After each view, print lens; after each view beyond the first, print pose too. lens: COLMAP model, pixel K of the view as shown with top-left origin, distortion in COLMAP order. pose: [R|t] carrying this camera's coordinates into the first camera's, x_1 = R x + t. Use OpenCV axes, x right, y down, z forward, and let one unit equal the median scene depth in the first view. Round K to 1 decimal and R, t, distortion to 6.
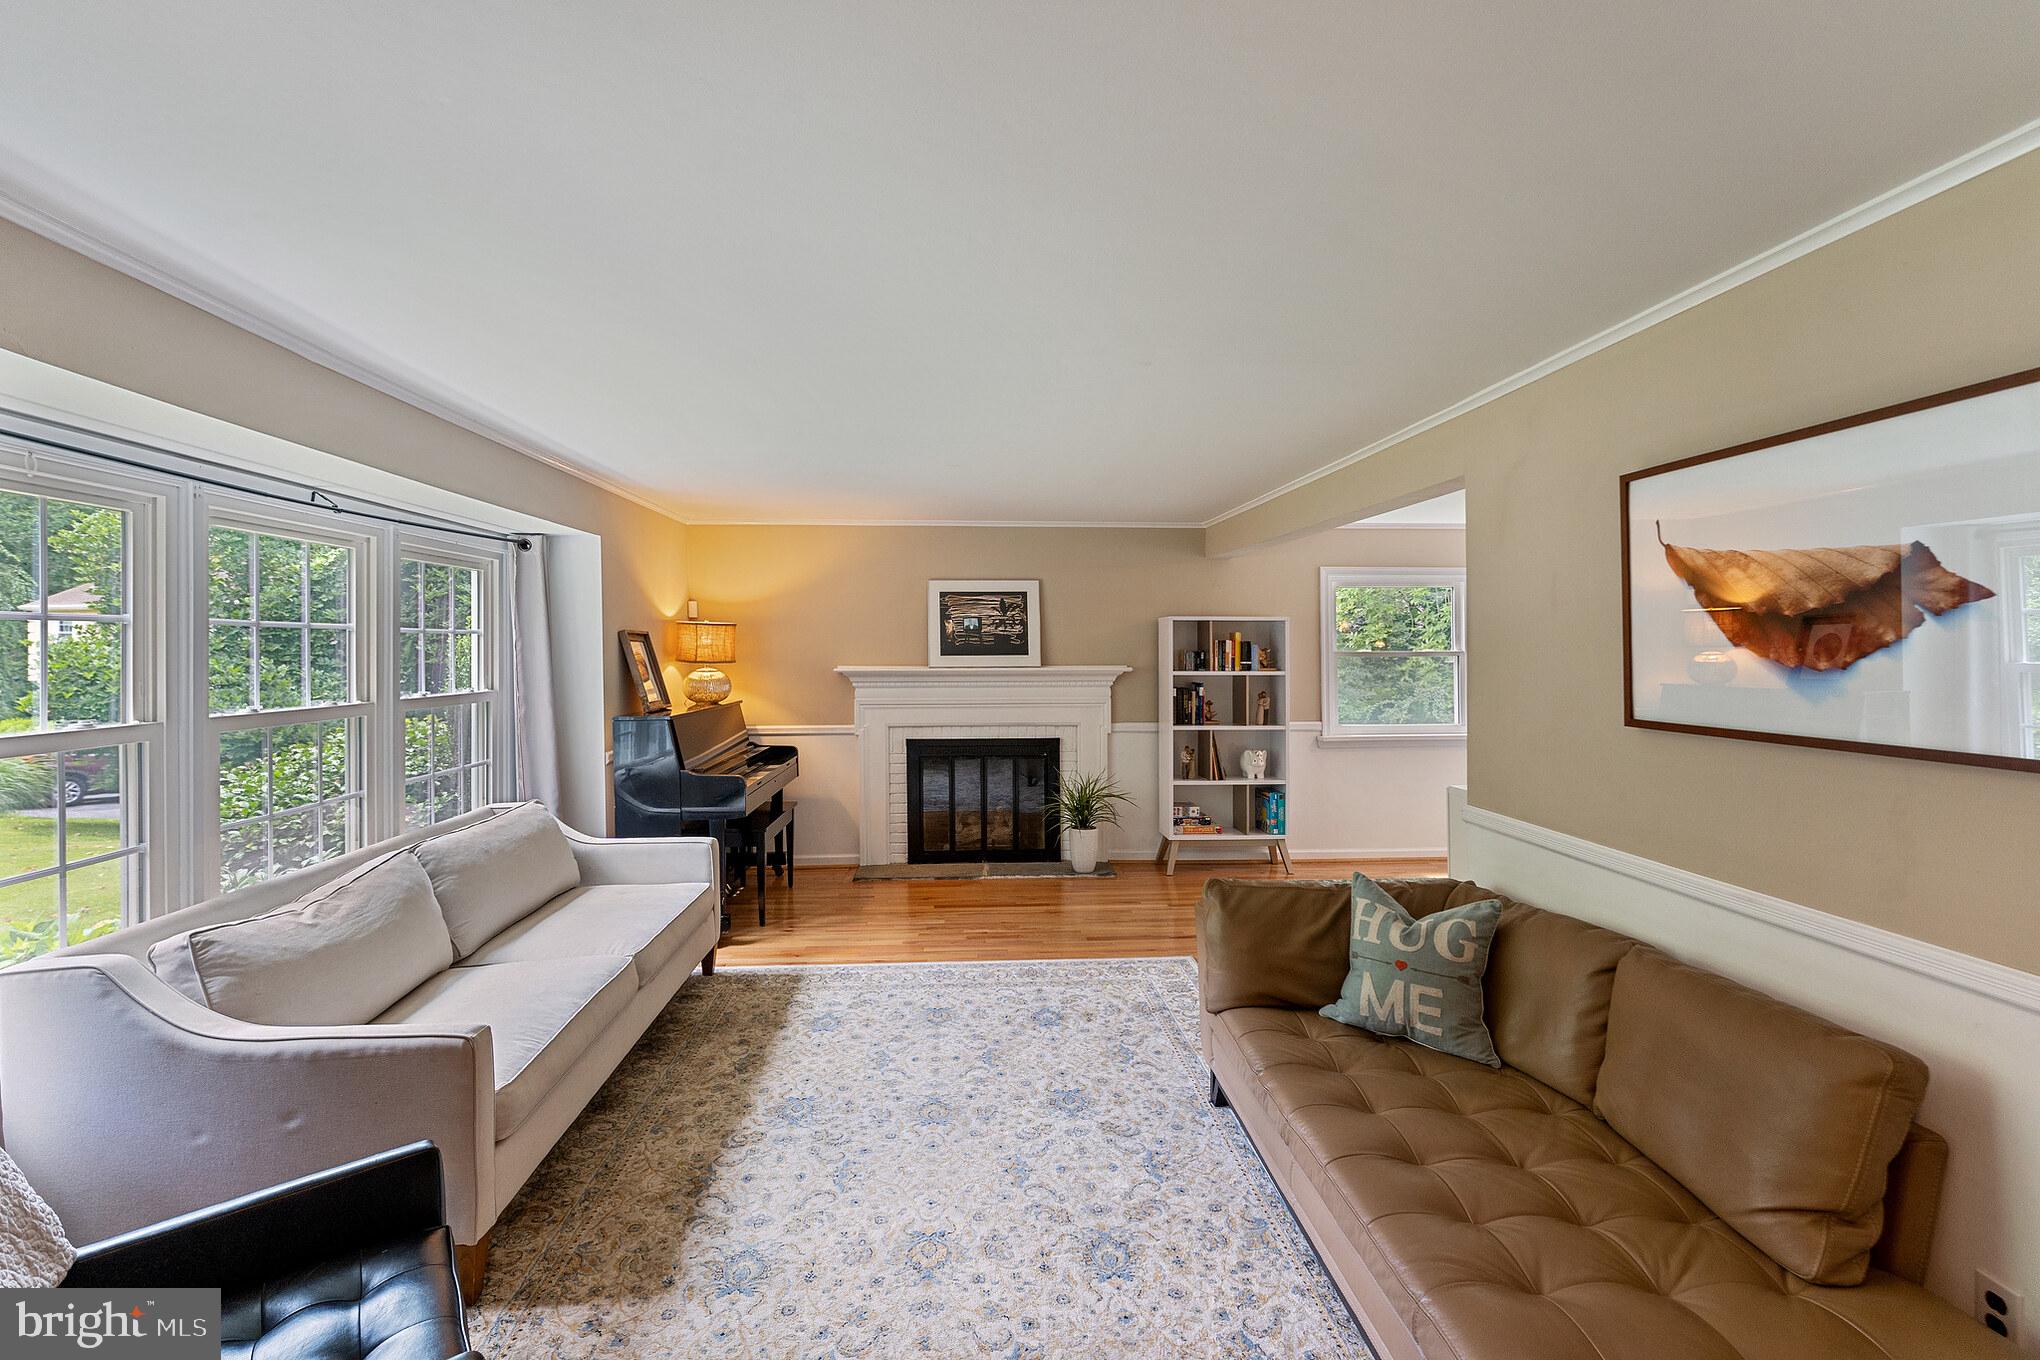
lens RADIAL K [[922.4, 0, 1017.4], [0, 922.4, 667.0], [0, 0, 1]] dist [0.003367, 0.000278]
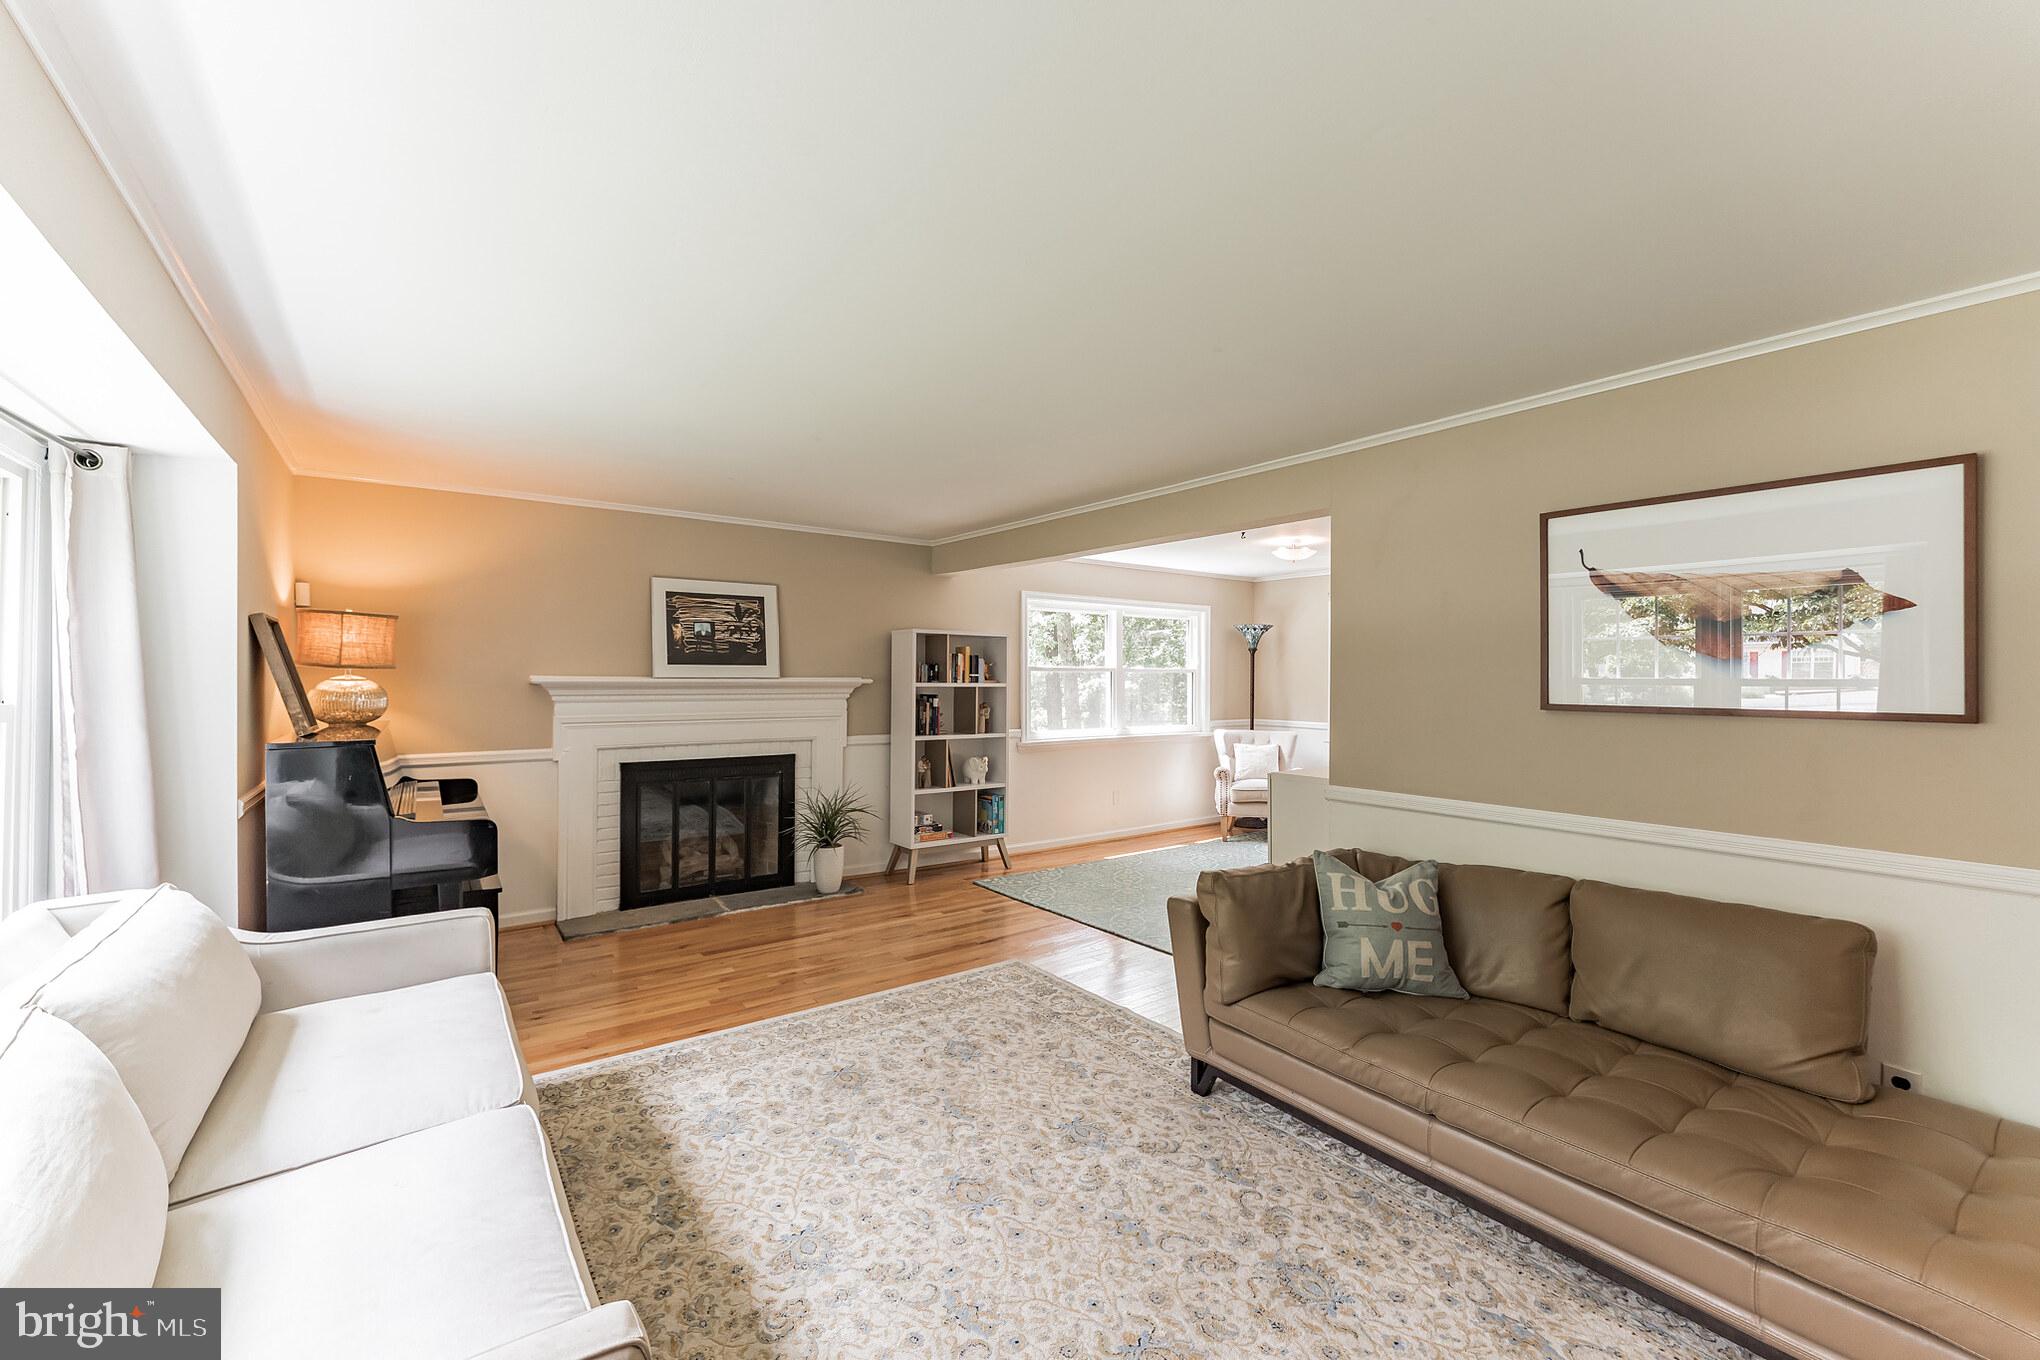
lens RADIAL K [[828.8, 0, 1023.3], [0, 828.8, 677.8], [0, 0, 1]] dist [0.001468, -0.000845]
pose [[0.844627, 0.004944, 0.535333, -0.241463], [0.003799, 0.999877, -0.015229, 0.014829], [-0.535342, 0.014896, 0.844504, 0.177701]]
